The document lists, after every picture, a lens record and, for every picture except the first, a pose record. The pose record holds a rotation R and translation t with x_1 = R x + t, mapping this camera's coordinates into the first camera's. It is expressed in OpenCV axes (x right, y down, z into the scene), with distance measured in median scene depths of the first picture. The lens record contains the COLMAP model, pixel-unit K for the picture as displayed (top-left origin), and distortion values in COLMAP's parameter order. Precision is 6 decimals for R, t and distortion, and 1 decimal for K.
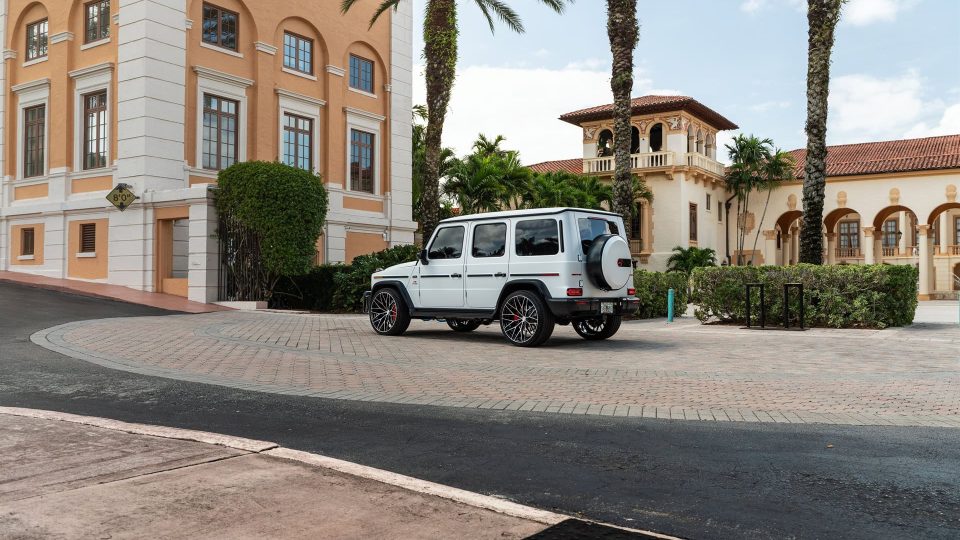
lens RADIAL K [[899.2, 0, 514.7], [0, 899.2, 273.7], [0, 0, 1]] dist [0.076162, 0.000000]
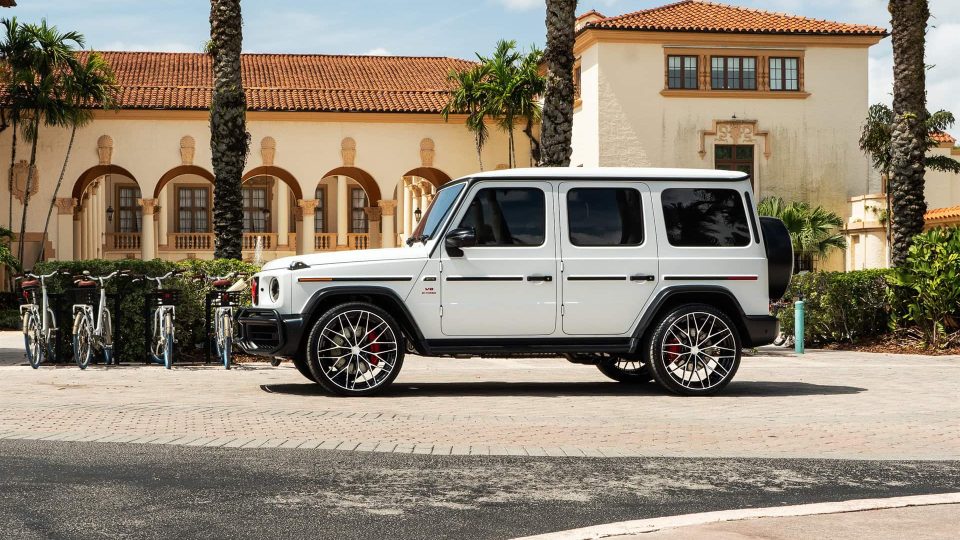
lens RADIAL K [[1754.8, 0, 384.7], [0, 1754.8, 265.8], [0, 0, 1]] dist [-0.003782, 0.000000]
pose [[0.717667, 0.011739, 0.696288, -0.885893], [-0.007604, 0.999930, -0.009021, 0.004873], [-0.696345, 0.001179, 0.717706, 0.271210]]
